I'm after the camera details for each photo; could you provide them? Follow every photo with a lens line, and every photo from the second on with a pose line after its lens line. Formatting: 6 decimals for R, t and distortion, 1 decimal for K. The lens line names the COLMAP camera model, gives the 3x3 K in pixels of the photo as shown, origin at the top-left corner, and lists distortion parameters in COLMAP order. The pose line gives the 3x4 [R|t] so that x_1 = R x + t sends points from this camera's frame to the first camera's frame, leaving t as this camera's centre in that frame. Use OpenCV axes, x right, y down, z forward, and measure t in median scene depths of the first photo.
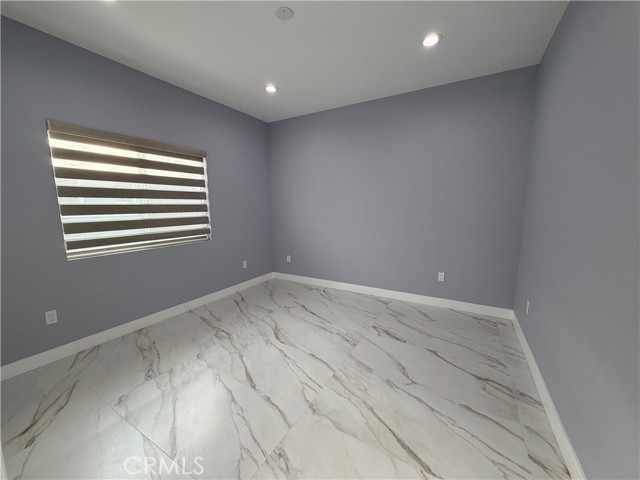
lens RADIAL K [[256.2, 0, 317.6], [0, 256.2, 240.4], [0, 0, 1]] dist [0.002203, 0.000291]
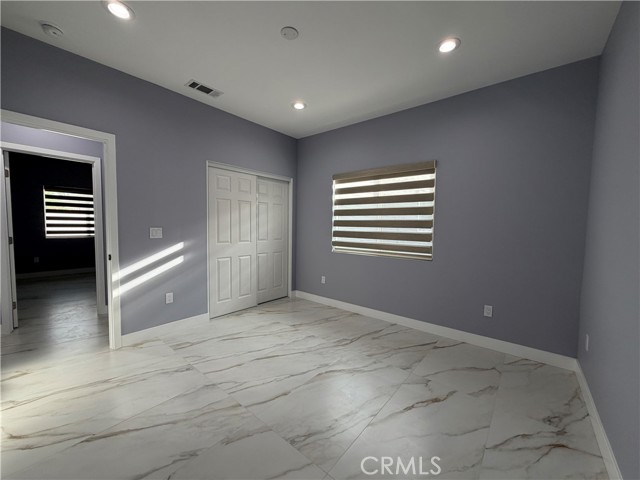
lens RADIAL K [[256.2, 0, 317.6], [0, 256.2, 240.4], [0, 0, 1]] dist [0.002203, 0.000291]
pose [[-0.167599, 0.064526, -0.983741, 0.693800], [-0.148301, 0.984851, 0.089864, -0.128075], [0.974637, 0.160951, -0.155490, 1.056954]]
